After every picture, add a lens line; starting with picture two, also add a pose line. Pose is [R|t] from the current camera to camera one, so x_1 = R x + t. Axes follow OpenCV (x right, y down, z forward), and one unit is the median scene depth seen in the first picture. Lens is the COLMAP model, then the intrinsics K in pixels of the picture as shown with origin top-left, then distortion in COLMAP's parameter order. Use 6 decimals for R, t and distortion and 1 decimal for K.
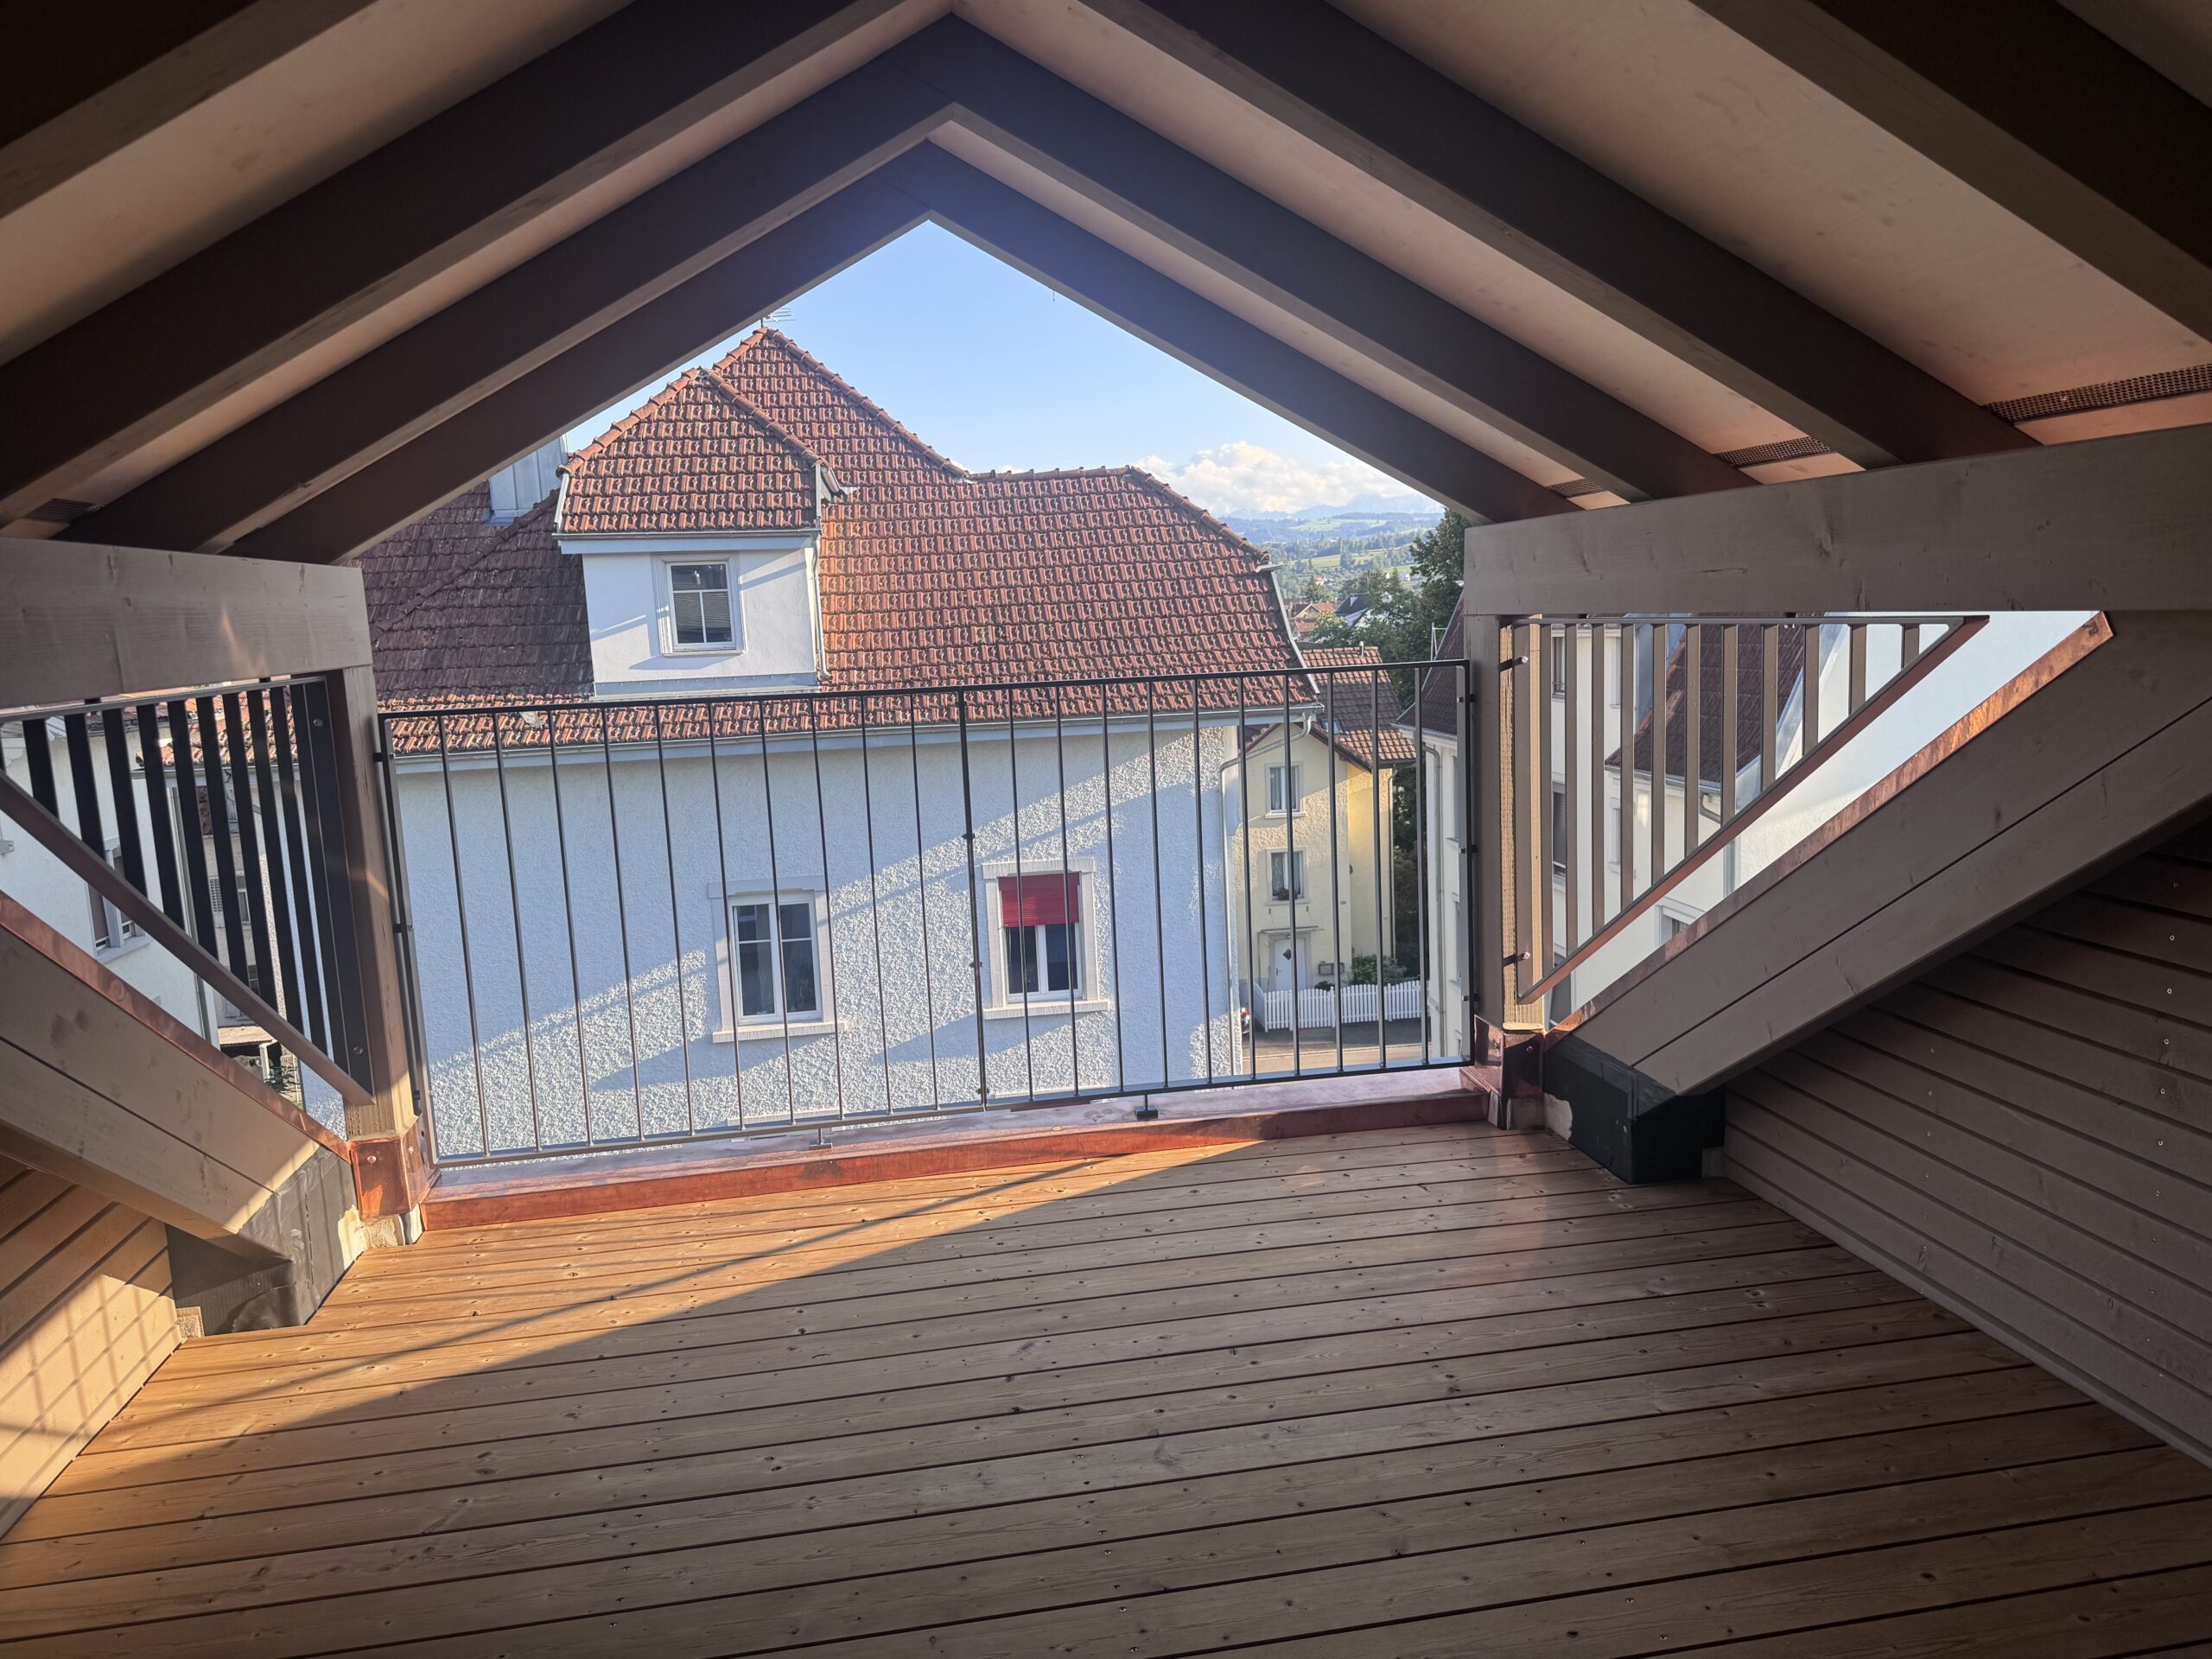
lens RADIAL K [[1536.4, 0, 1118.3], [0, 1536.4, 838.3], [0, 0, 1]] dist [0.128581, -0.182560]
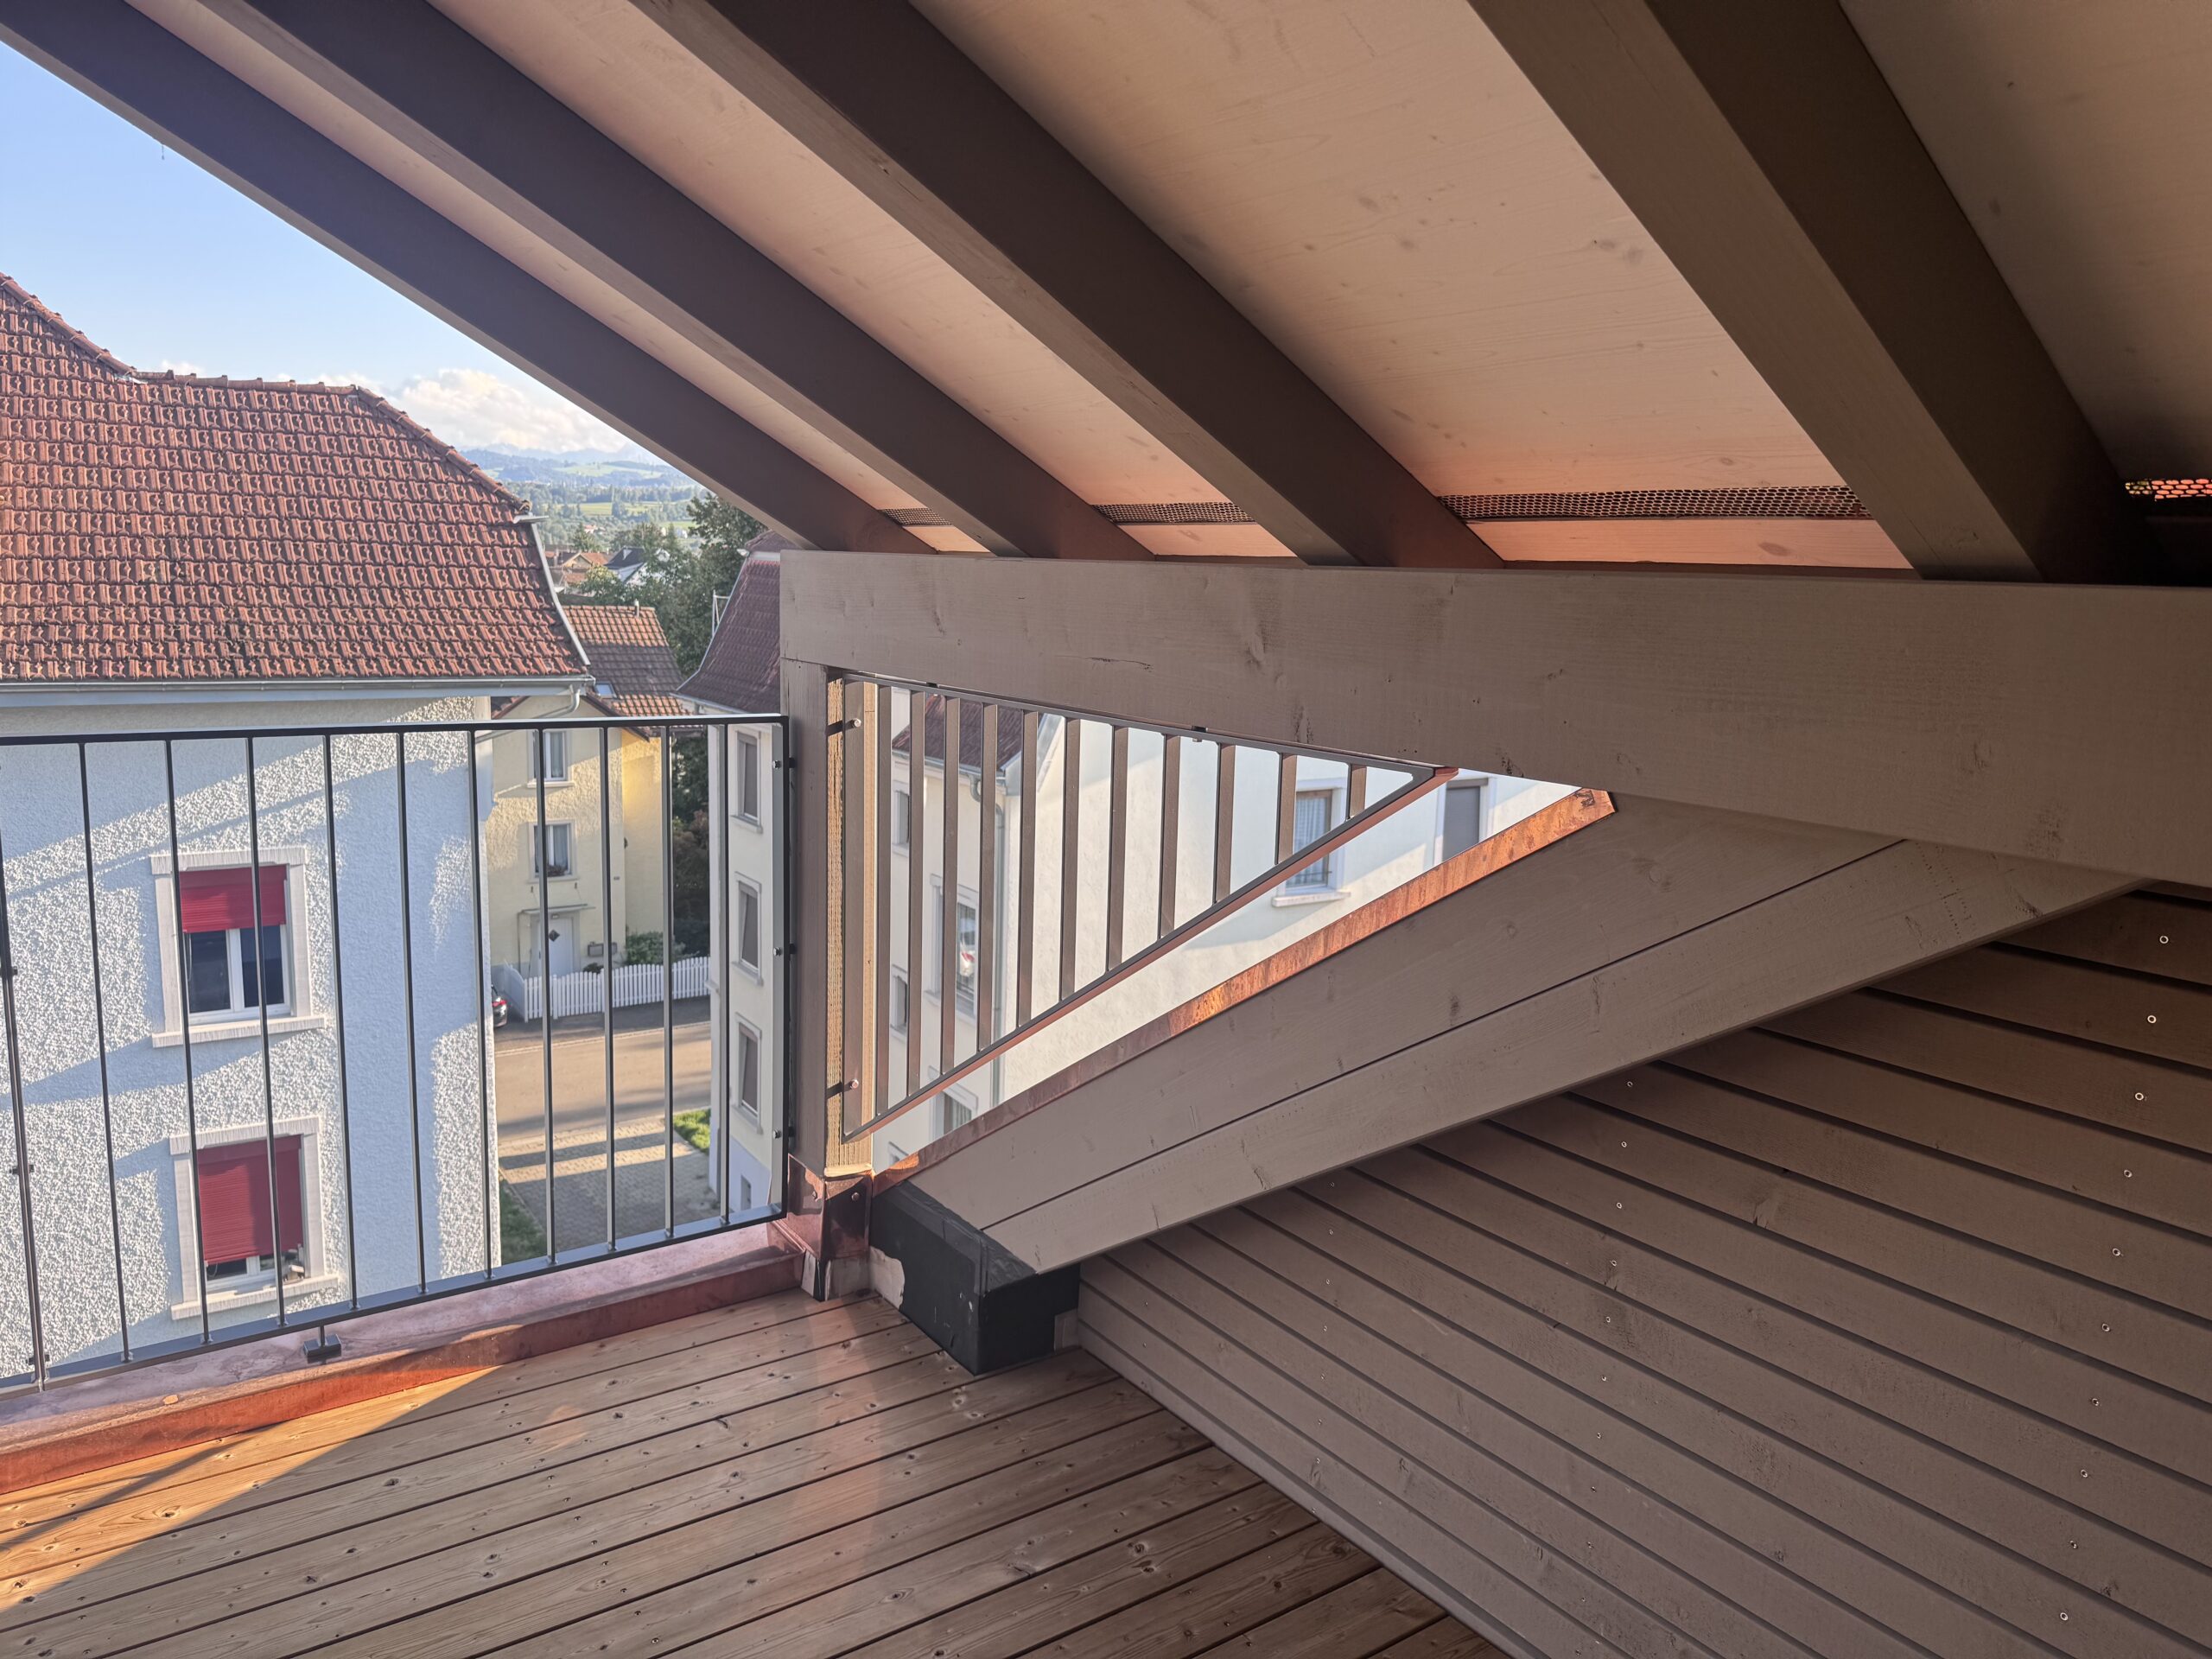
lens RADIAL K [[1556.6, 0, 1115.4], [0, 1556.6, 818.2], [0, 0, 1]] dist [0.023100, -0.030073]
pose [[0.898090, 0.001832, 0.439809, 0.005624], [-0.006440, 0.999939, 0.008986, -0.013479], [-0.439765, -0.010903, 0.898047, 0.040683]]
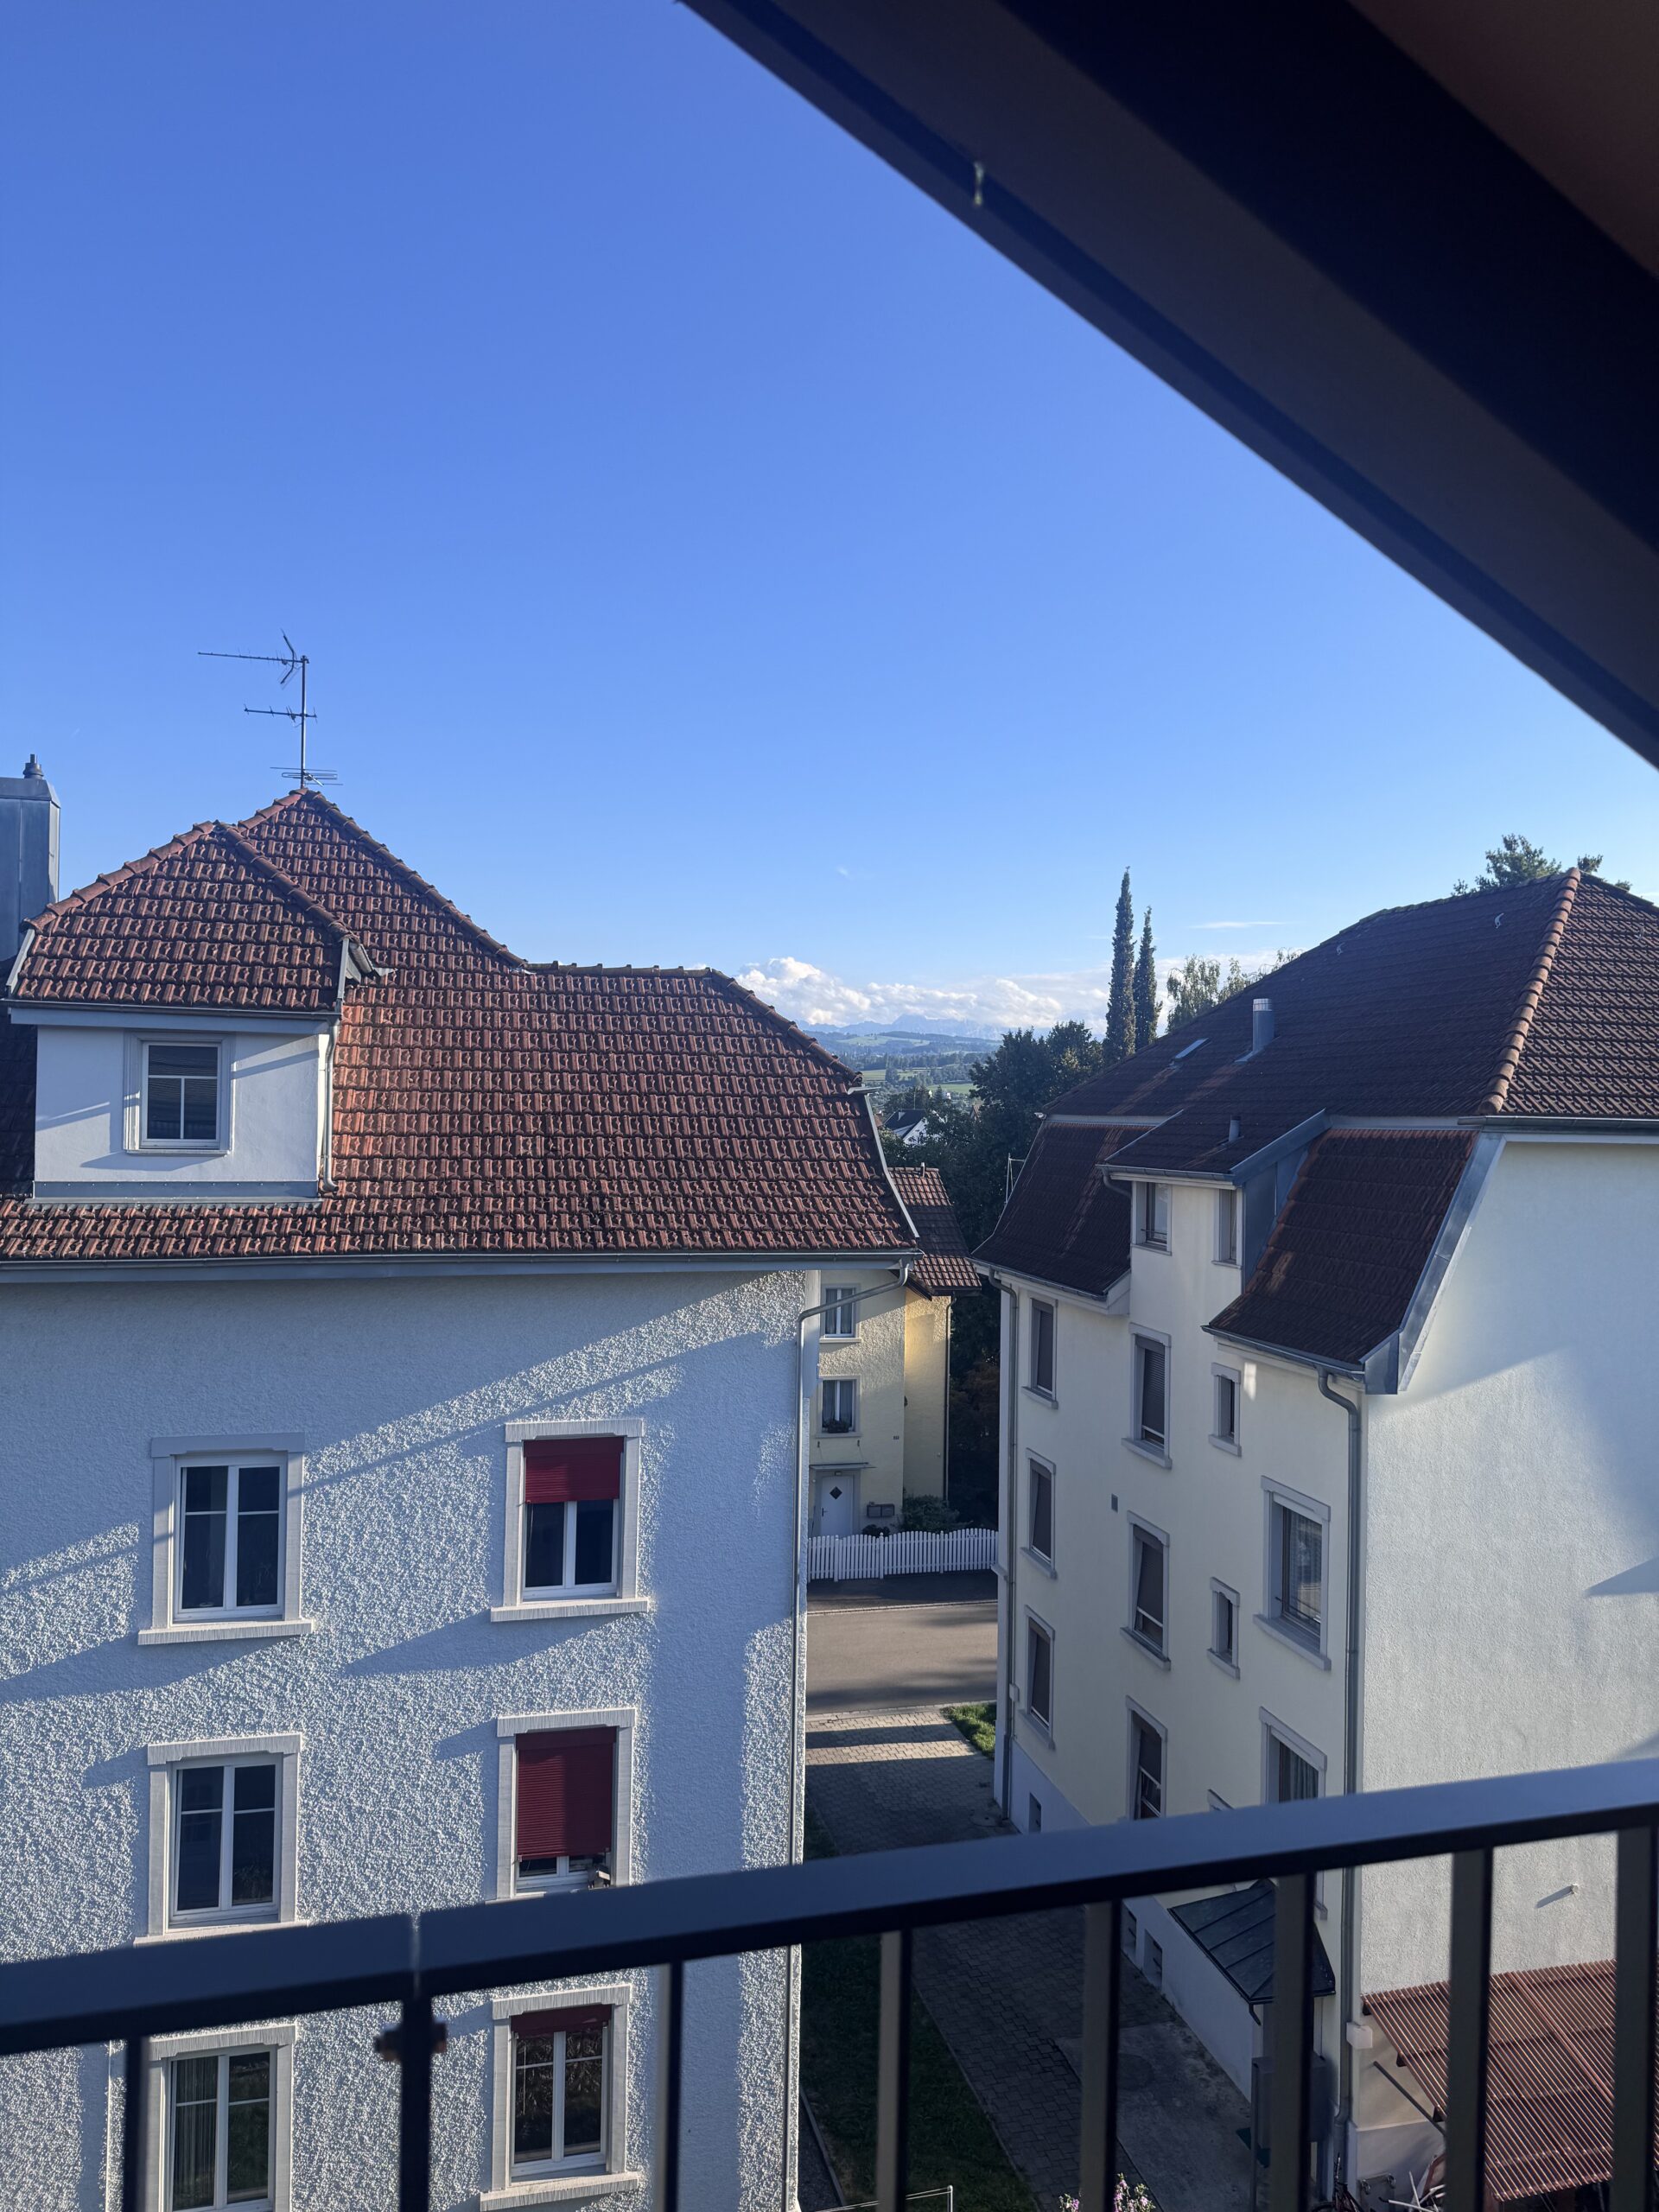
lens RADIAL K [[1541.6, 0, 864.5], [0, 1541.6, 1105.2], [0, 0, 1]] dist [0.153015, -0.330600]
pose [[0.989900, 0.063608, 0.126697, -0.014825], [-0.043672, 0.987053, -0.154335, -0.030818], [-0.134873, 0.147243, 0.979862, 0.133204]]
